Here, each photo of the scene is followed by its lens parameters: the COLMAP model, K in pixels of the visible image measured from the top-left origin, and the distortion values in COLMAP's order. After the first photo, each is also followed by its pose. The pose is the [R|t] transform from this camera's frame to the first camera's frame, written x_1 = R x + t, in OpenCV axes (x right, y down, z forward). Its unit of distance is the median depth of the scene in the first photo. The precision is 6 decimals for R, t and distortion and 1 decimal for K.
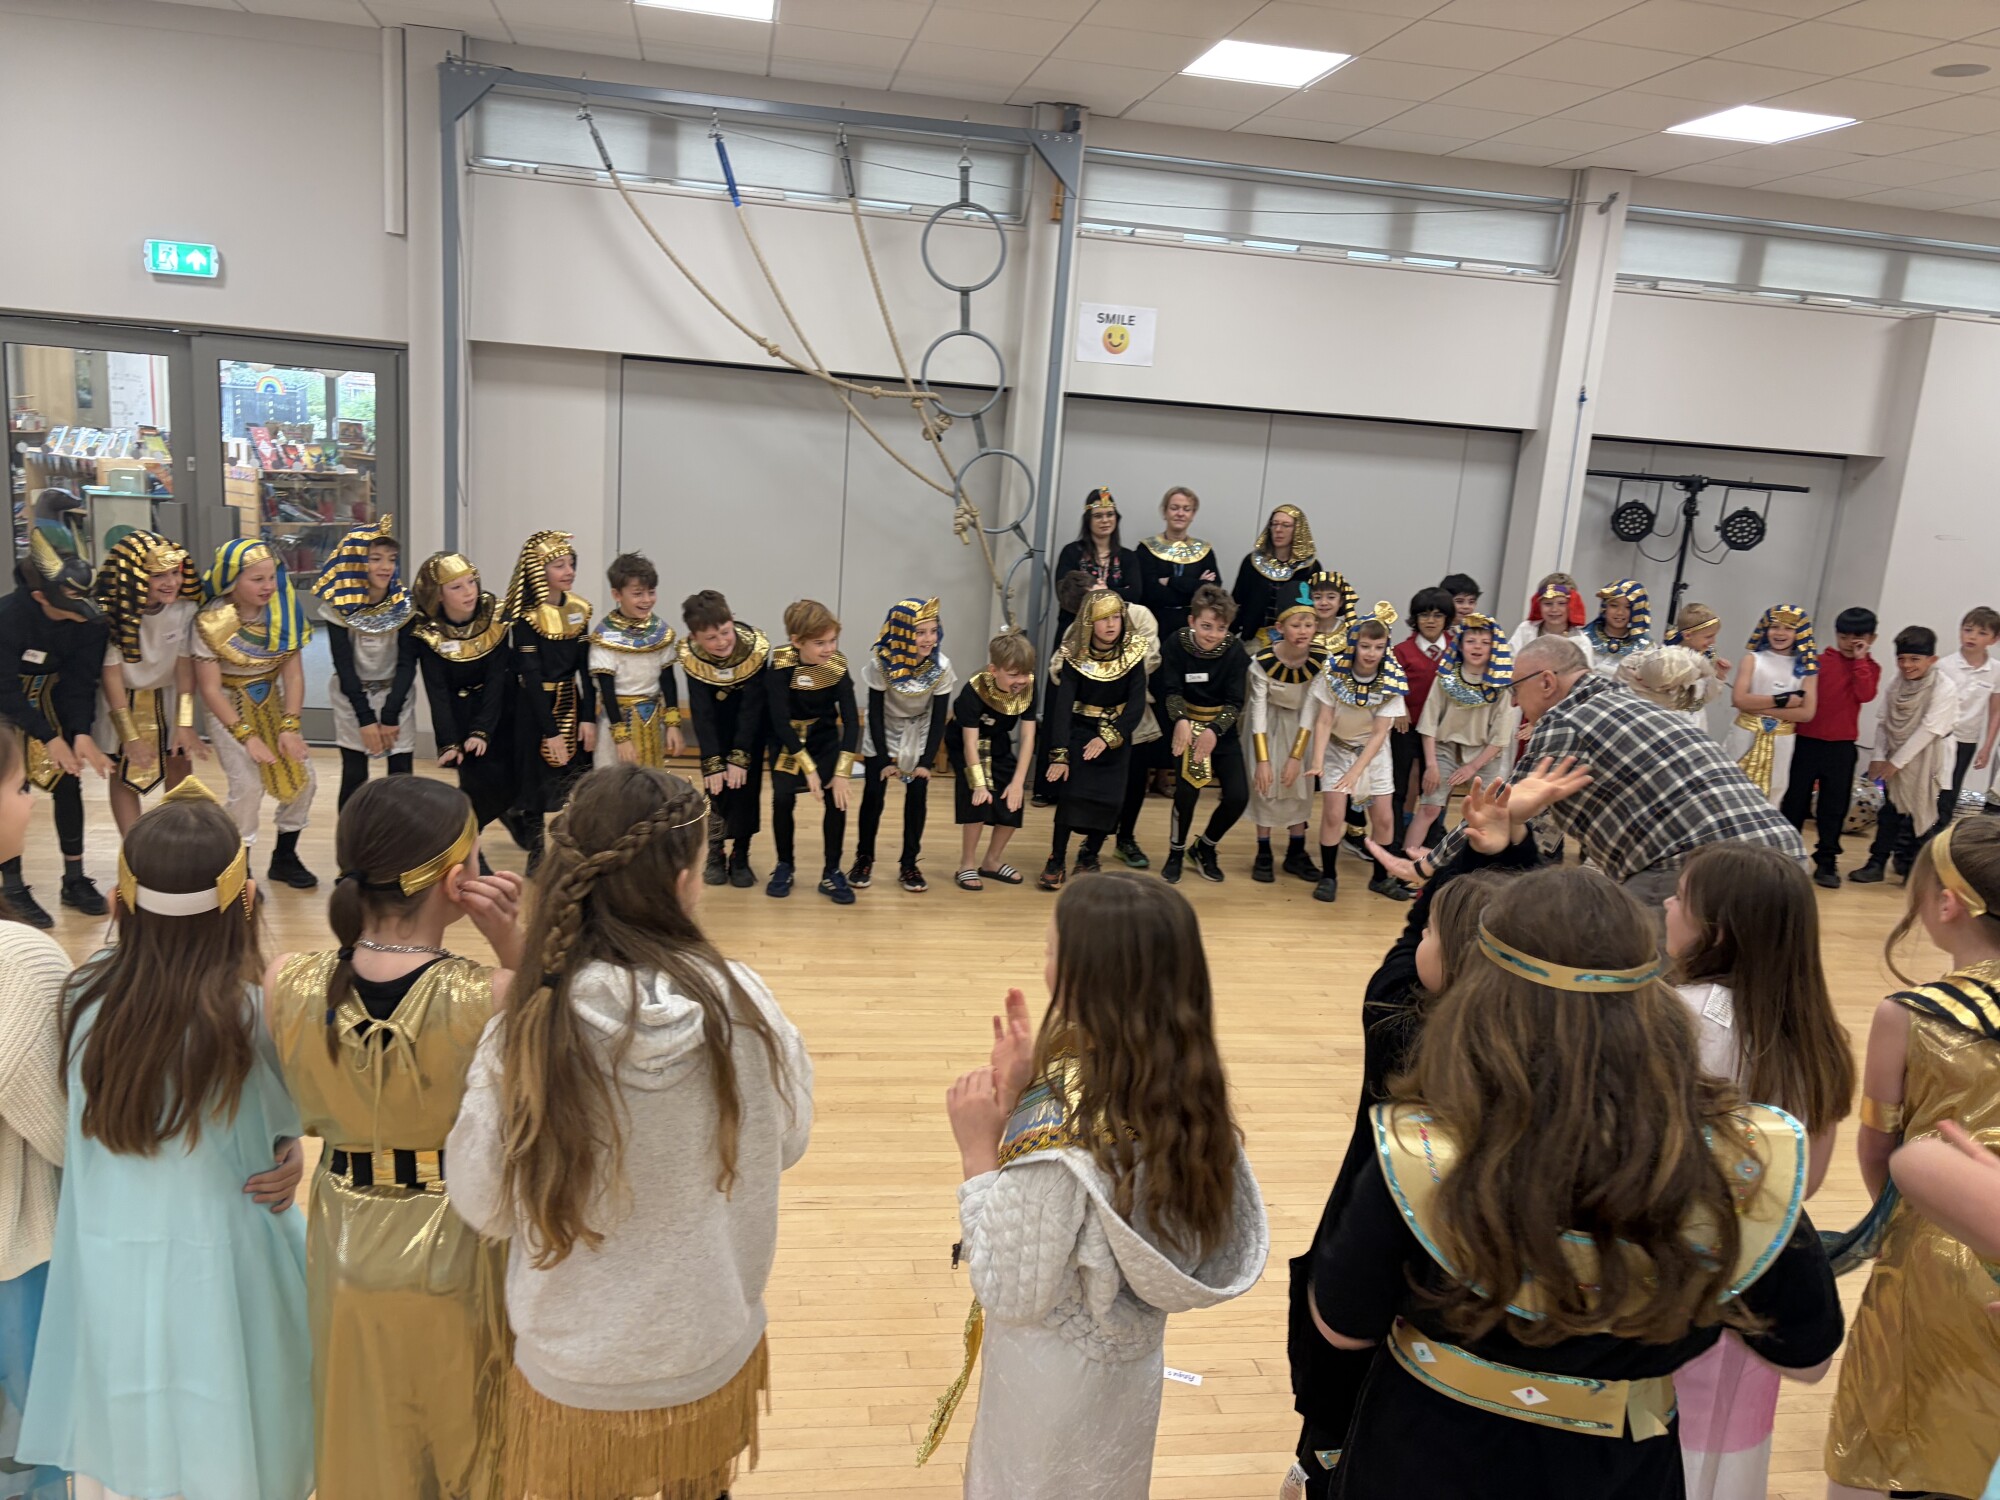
lens RADIAL K [[1504.4, 0, 1000.0], [0, 1504.4, 750.0], [0, 0, 1]] dist [0.113135, -0.128022]
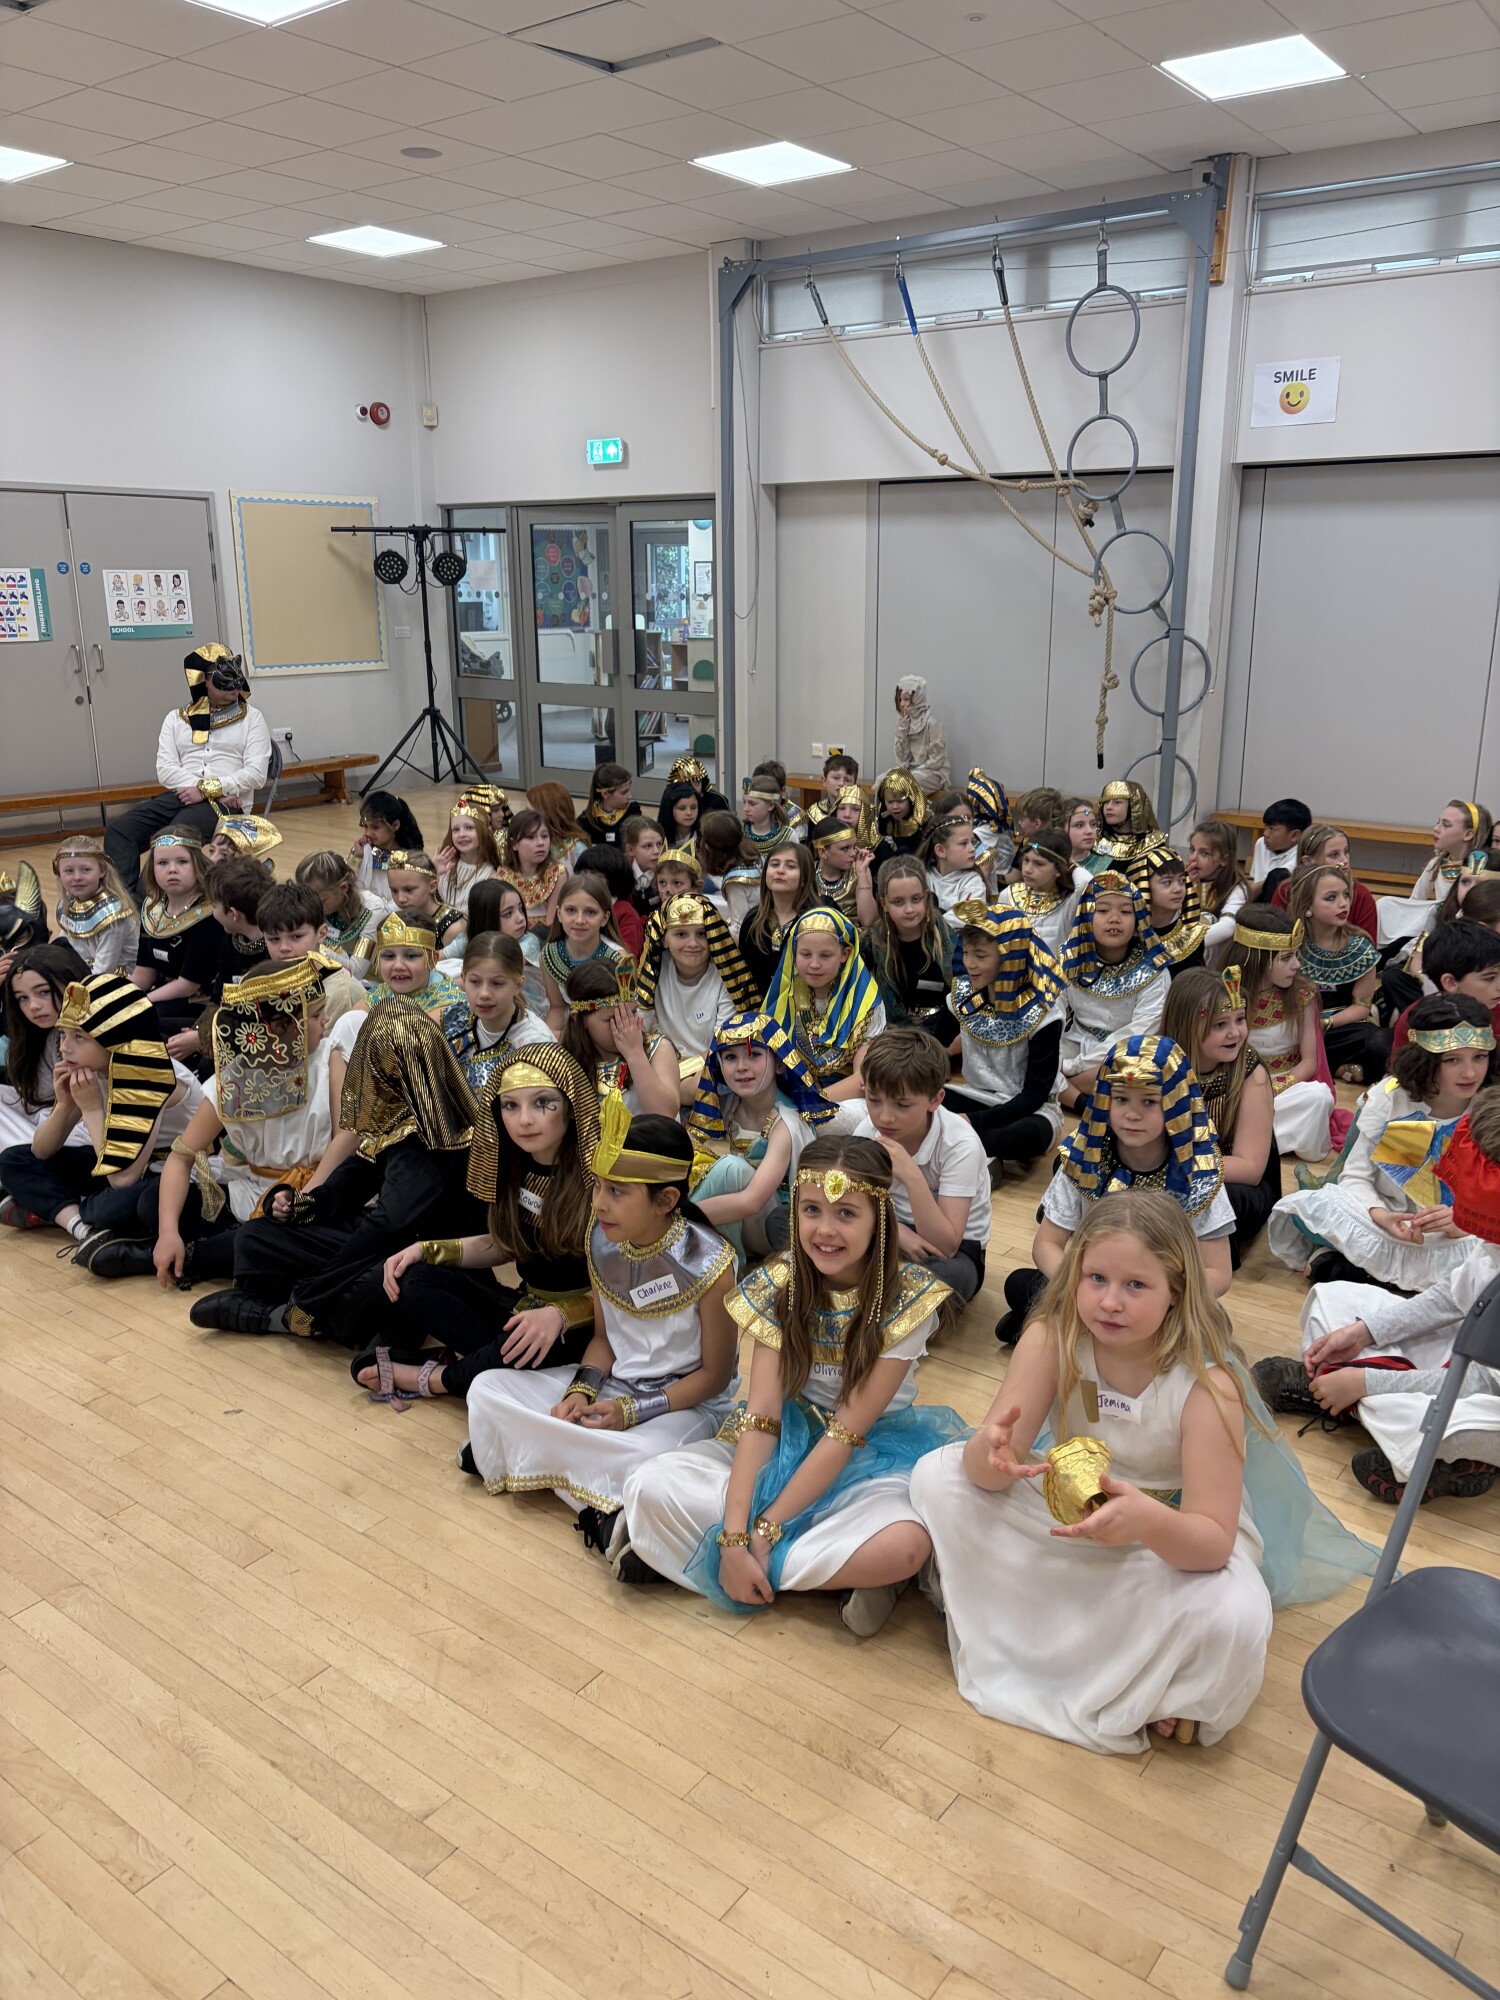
lens RADIAL K [[1504.4, 0, 750.0], [0, 1504.4, 1000.0], [0, 0, 1]] dist [0.113135, -0.128022]
pose [[0.674280, 0.137002, -0.725656, 0.591100], [-0.081835, 0.990451, 0.110954, 0.016071], [0.733928, -0.015430, 0.679052, 0.117811]]
